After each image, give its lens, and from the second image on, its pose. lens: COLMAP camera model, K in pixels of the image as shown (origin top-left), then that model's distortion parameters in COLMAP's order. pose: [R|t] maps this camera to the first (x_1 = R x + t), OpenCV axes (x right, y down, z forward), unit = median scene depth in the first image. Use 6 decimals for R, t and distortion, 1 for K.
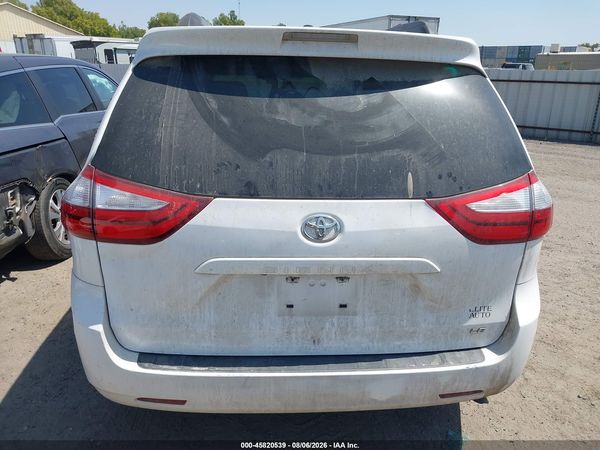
lens RADIAL K [[471.9, 0, 300.0], [0, 471.9, 225.0], [0, 0, 1]] dist [0.075650, -0.120835]
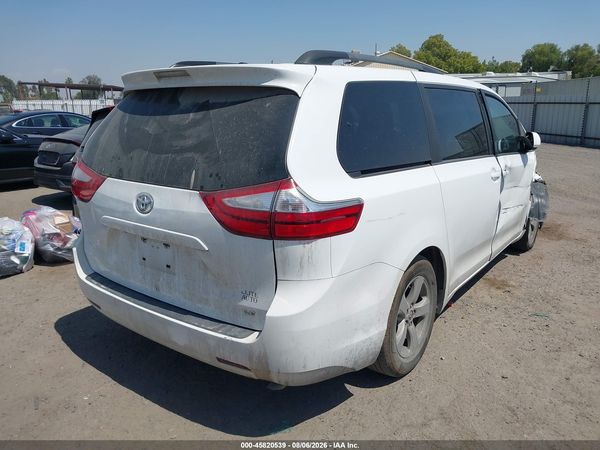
lens RADIAL K [[471.9, 0, 300.0], [0, 471.9, 225.0], [0, 0, 1]] dist [0.075650, -0.120835]
pose [[0.755205, 0.131138, -0.642237, 1.299609], [-0.173805, 0.984775, -0.003296, -0.006940], [0.632026, 0.114114, 0.766499, 0.190668]]
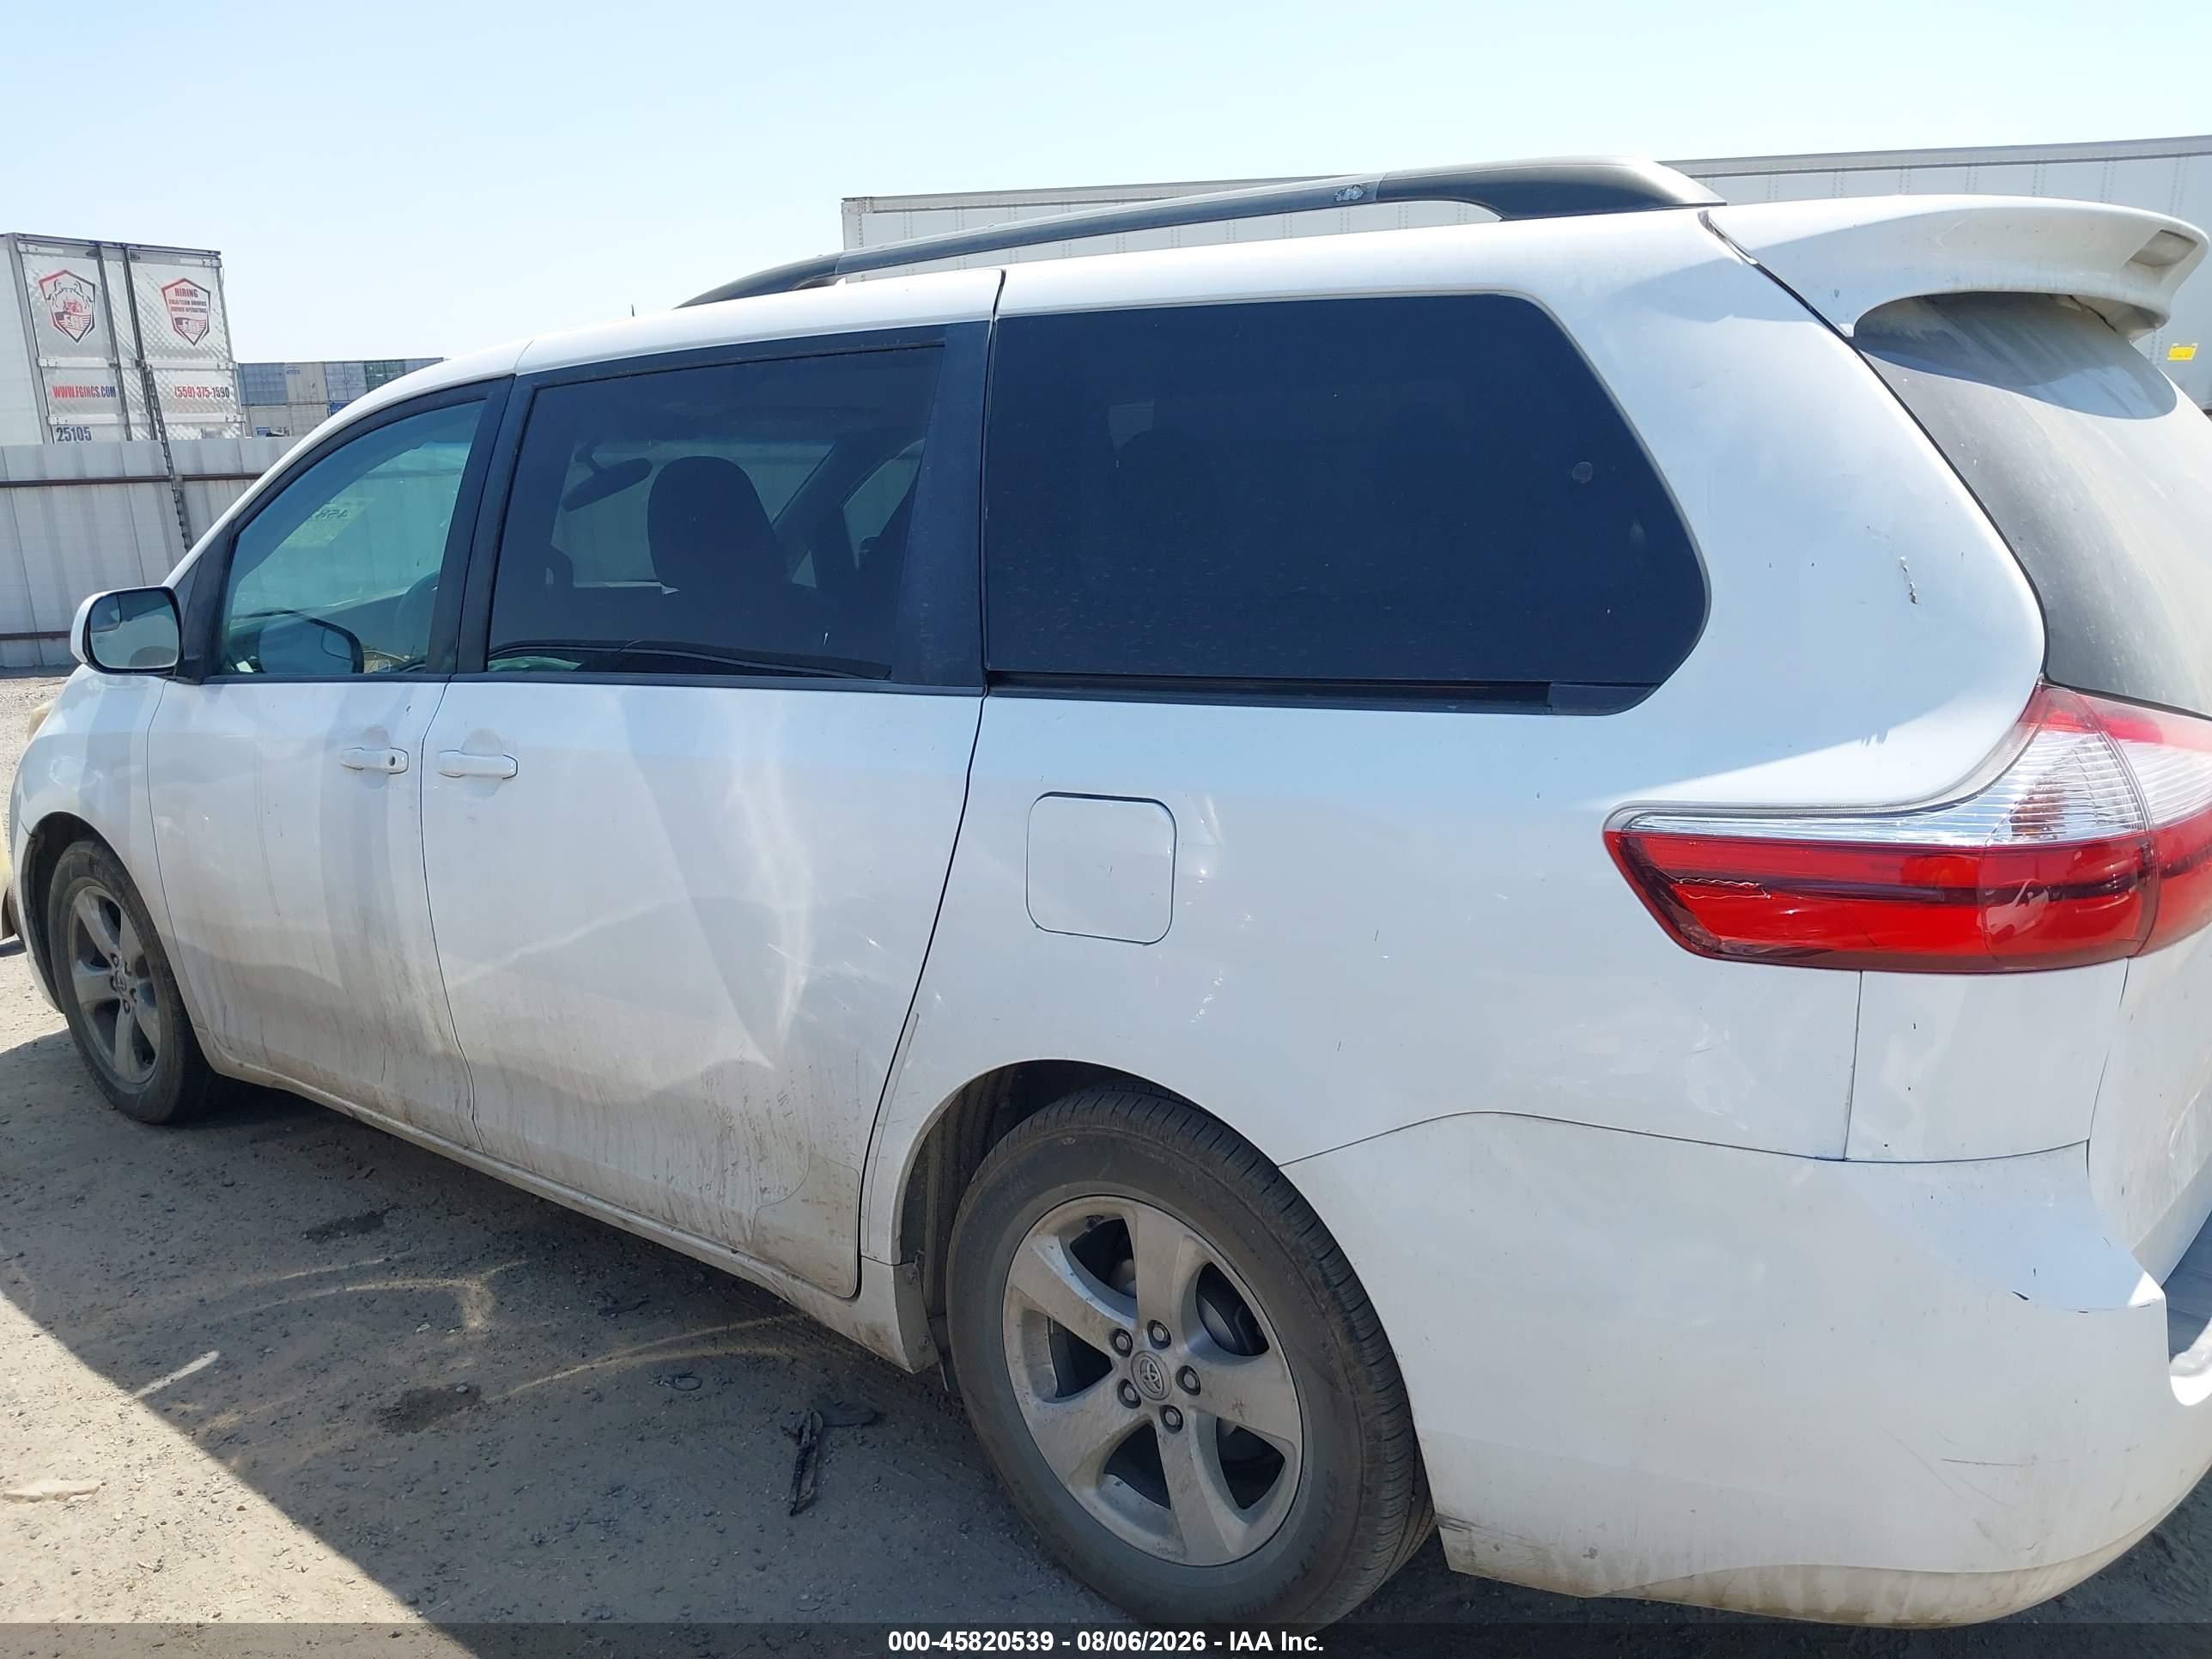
lens RADIAL K [[1739.7, 0, 1106.0], [0, 1739.7, 829.5], [0, 0, 1]] dist [0.075650, -0.120835]
pose [[0.681294, -0.188558, 0.707308, -1.496817], [0.259089, 0.965821, 0.007913, -0.191776], [-0.684625, 0.177864, 0.706862, 0.688275]]
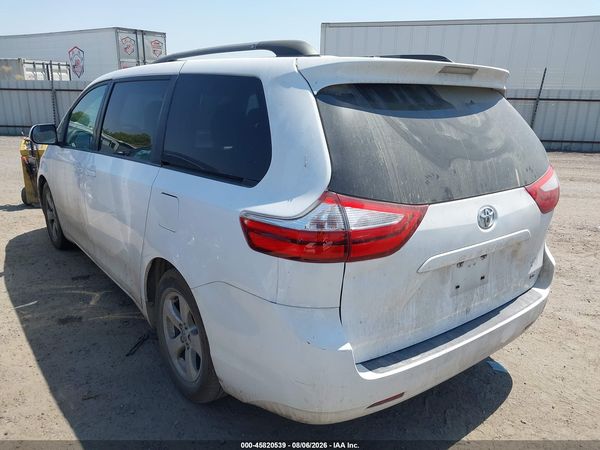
lens RADIAL K [[471.9, 0, 300.0], [0, 471.9, 225.0], [0, 0, 1]] dist [0.075650, -0.120835]
pose [[0.830560, -0.154299, 0.535128, -1.034952], [0.166967, 0.985644, 0.025055, -0.087370], [-0.531311, 0.068539, 0.844400, 0.174676]]
